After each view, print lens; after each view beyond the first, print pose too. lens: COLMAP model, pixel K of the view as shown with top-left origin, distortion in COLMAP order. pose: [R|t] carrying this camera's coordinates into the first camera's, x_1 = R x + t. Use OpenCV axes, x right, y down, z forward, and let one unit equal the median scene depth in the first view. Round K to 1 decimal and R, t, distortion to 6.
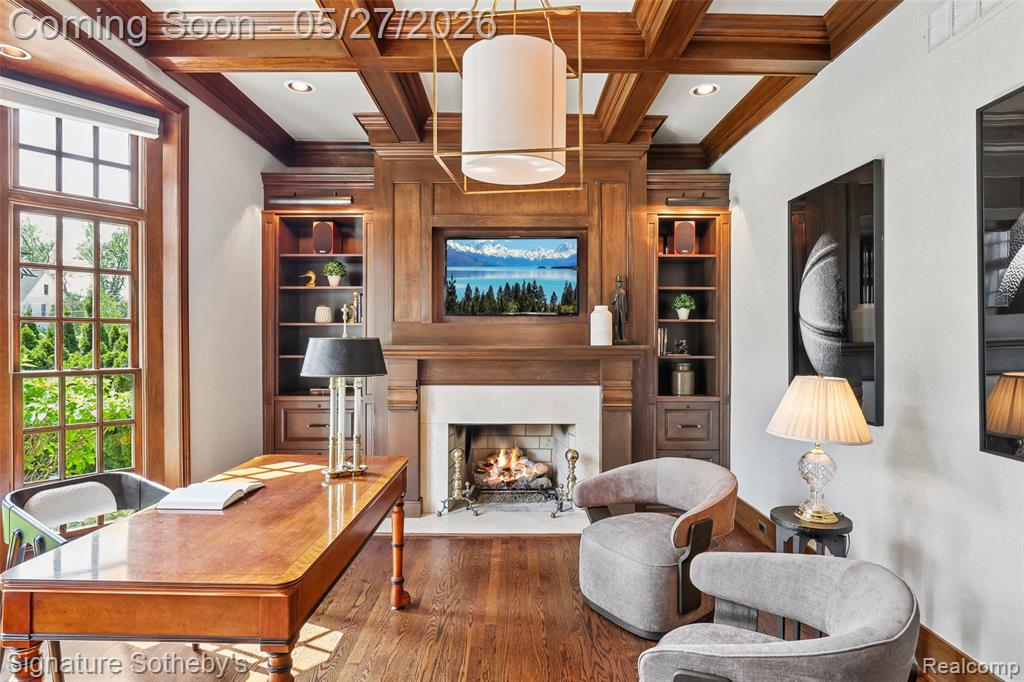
lens RADIAL K [[588.0, 0, 511.3], [0, 588.0, 337.6], [0, 0, 1]] dist [-0.000117, -0.000002]
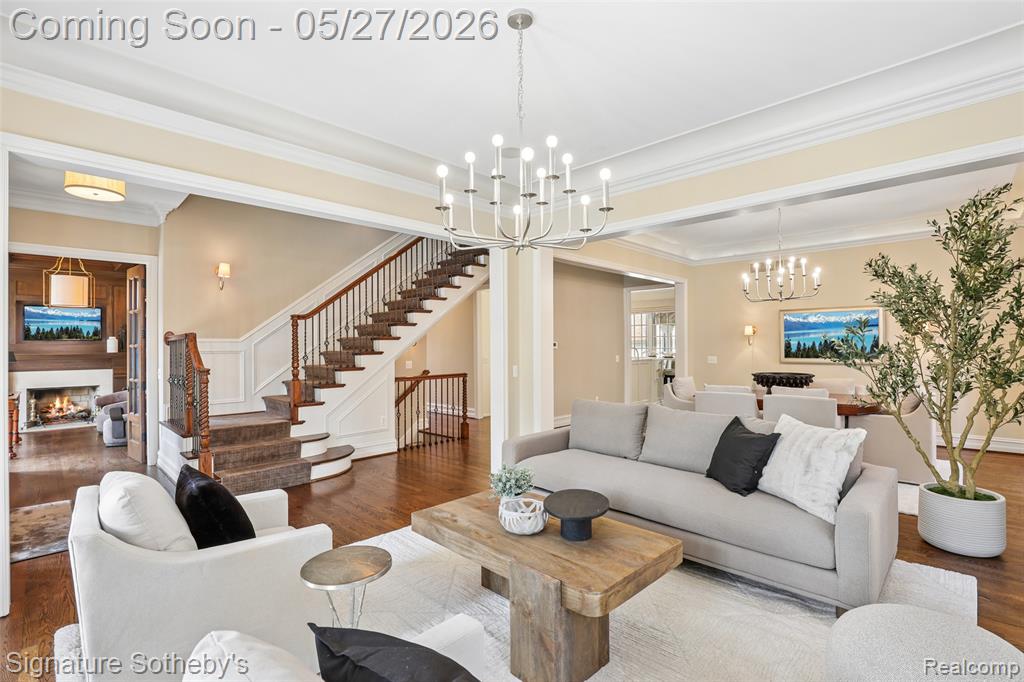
lens RADIAL K [[483.3, 0, 511.2], [0, 483.3, 340.1], [0, 0, 1]] dist [-0.004639, -0.000661]
pose [[0.714955, -0.001049, 0.699170, -0.065972], [0.014195, 0.999815, -0.013016, 0.010145], [-0.699027, 0.019231, 0.714837, -1.593266]]
